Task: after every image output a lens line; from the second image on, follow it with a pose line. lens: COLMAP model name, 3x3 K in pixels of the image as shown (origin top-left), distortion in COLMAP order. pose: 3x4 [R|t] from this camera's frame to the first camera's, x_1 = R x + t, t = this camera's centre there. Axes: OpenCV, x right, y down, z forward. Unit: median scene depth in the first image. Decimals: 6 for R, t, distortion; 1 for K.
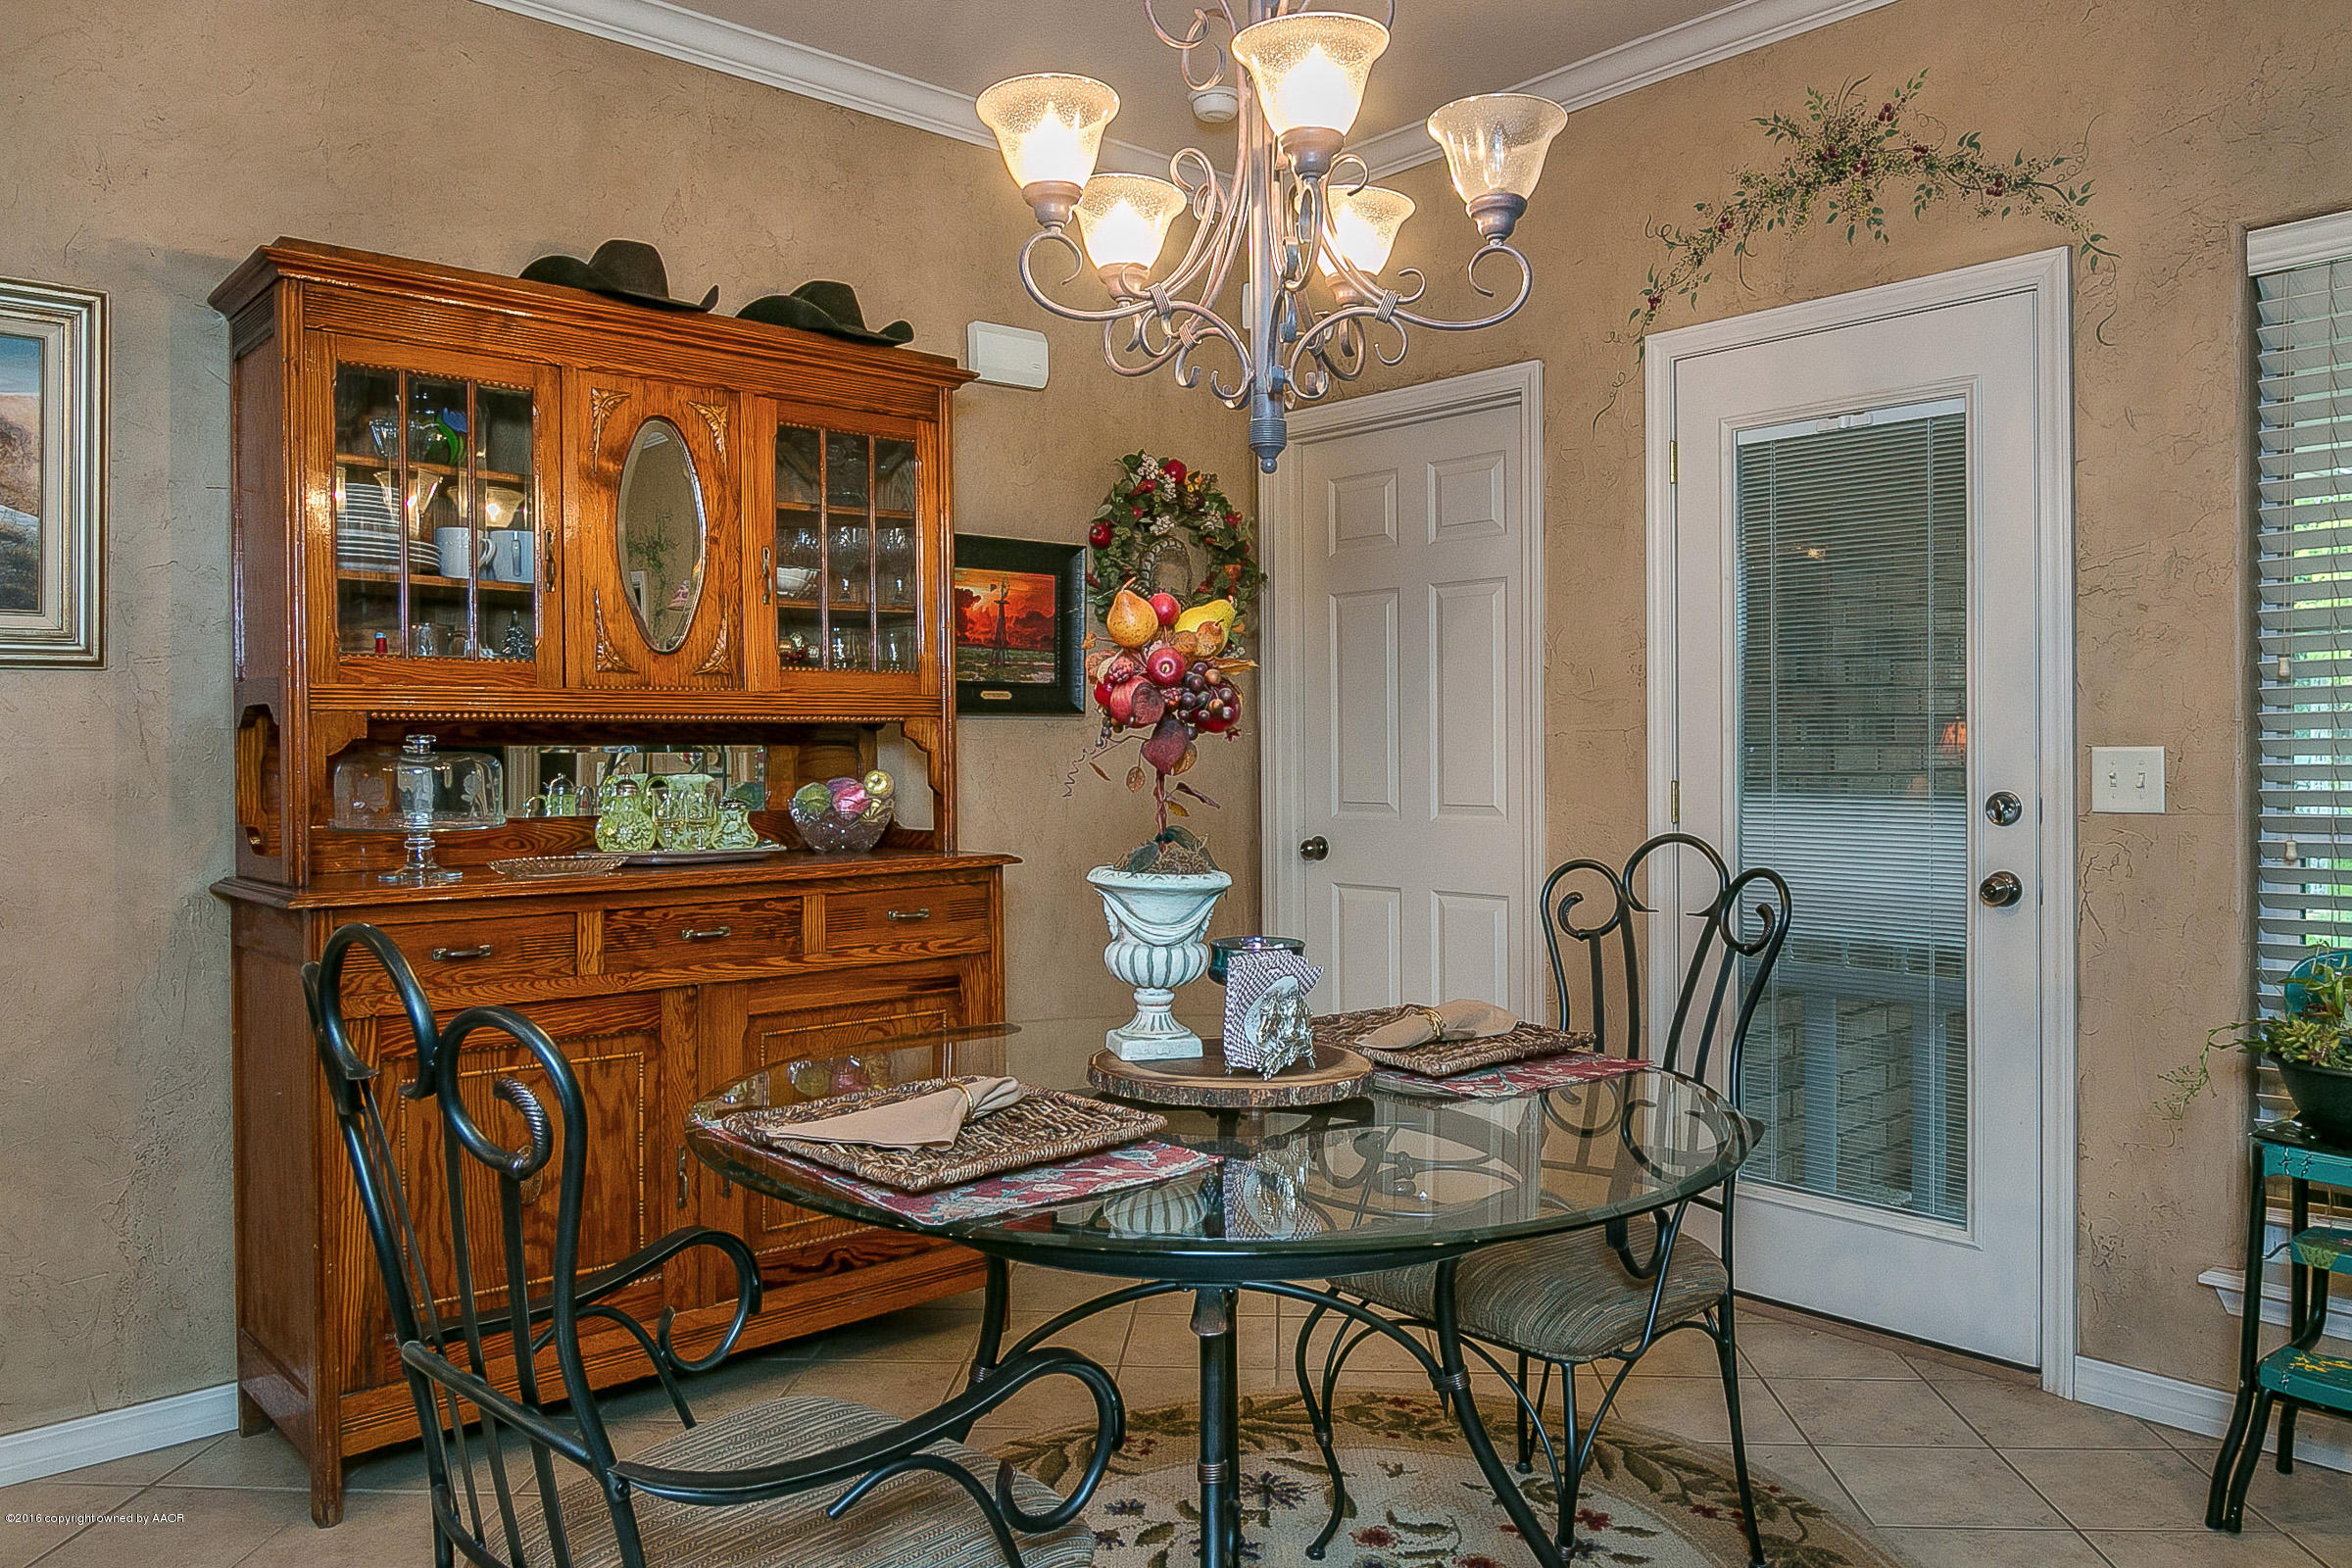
lens RADIAL K [[1677.4, 0, 1172.9], [0, 1677.4, 763.3], [0, 0, 1]] dist [0.000807, -0.004176]
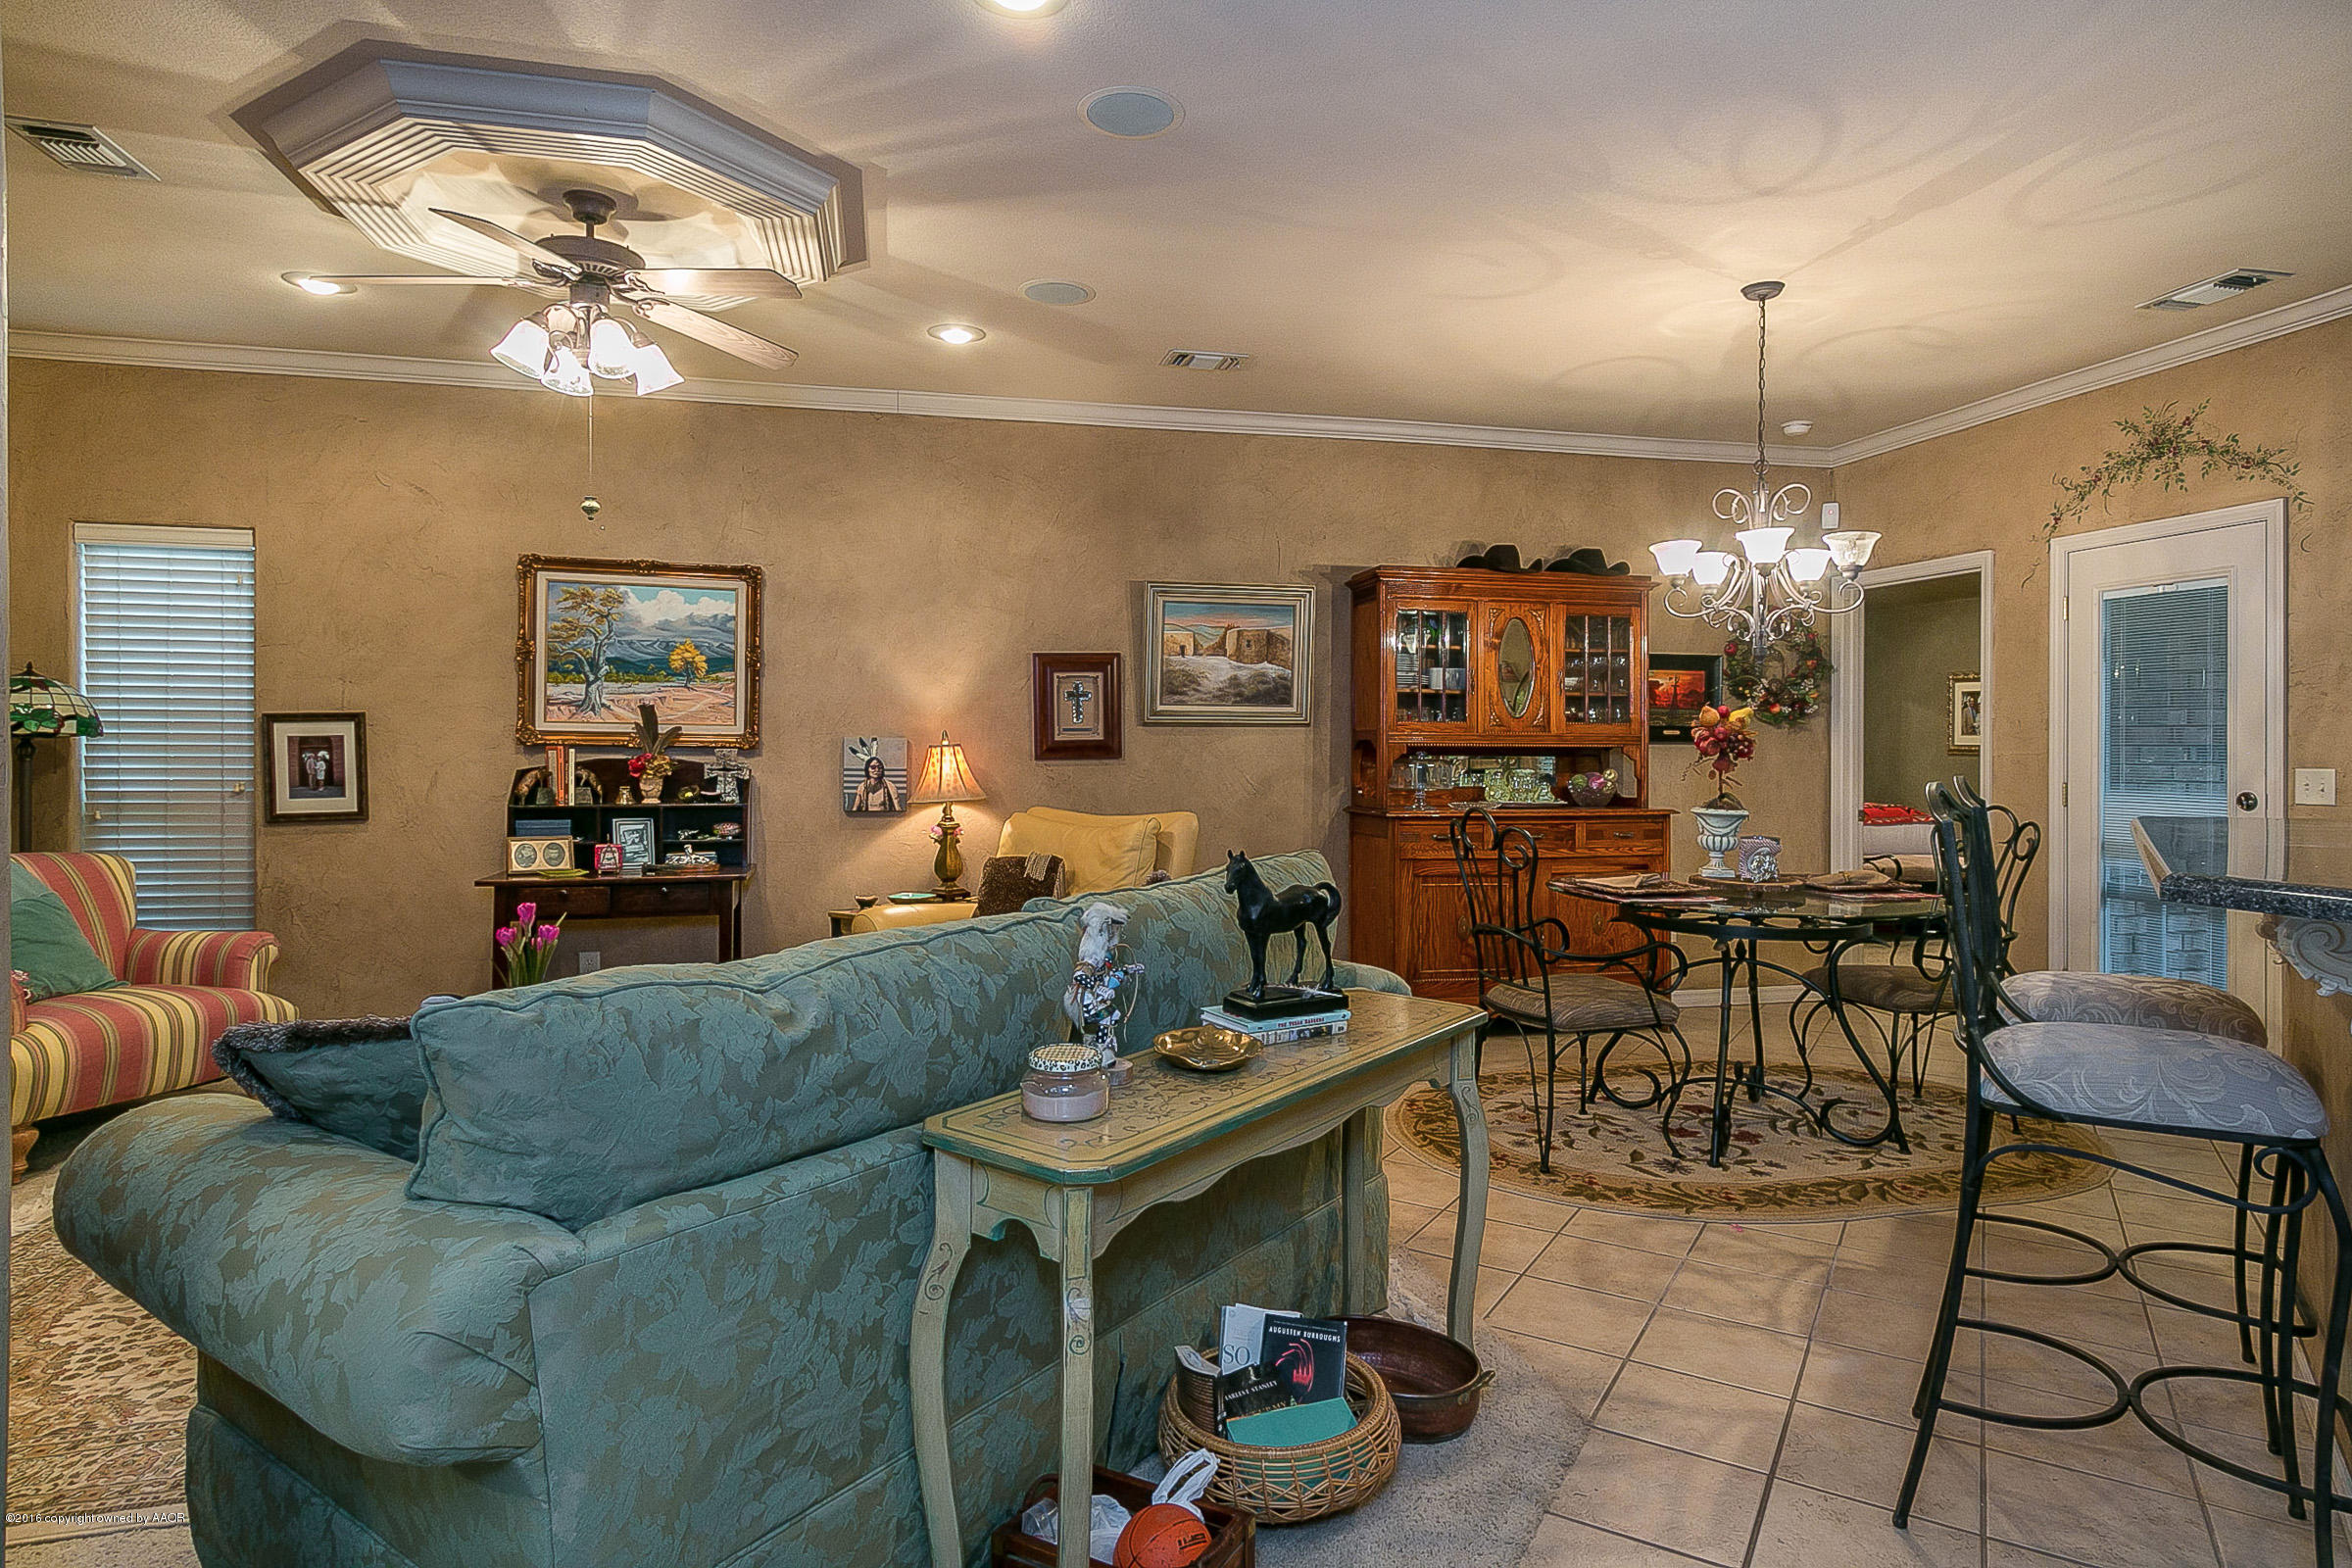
lens RADIAL K [[1321.2, 0, 1175.8], [0, 1321.2, 748.5], [0, 0, 1]] dist [0.013098, -0.000910]
pose [[0.882979, 0.011124, -0.469281, 0.136821], [-0.014855, 0.999881, -0.004250, -0.006807], [0.469178, 0.010724, 0.883039, -0.810267]]
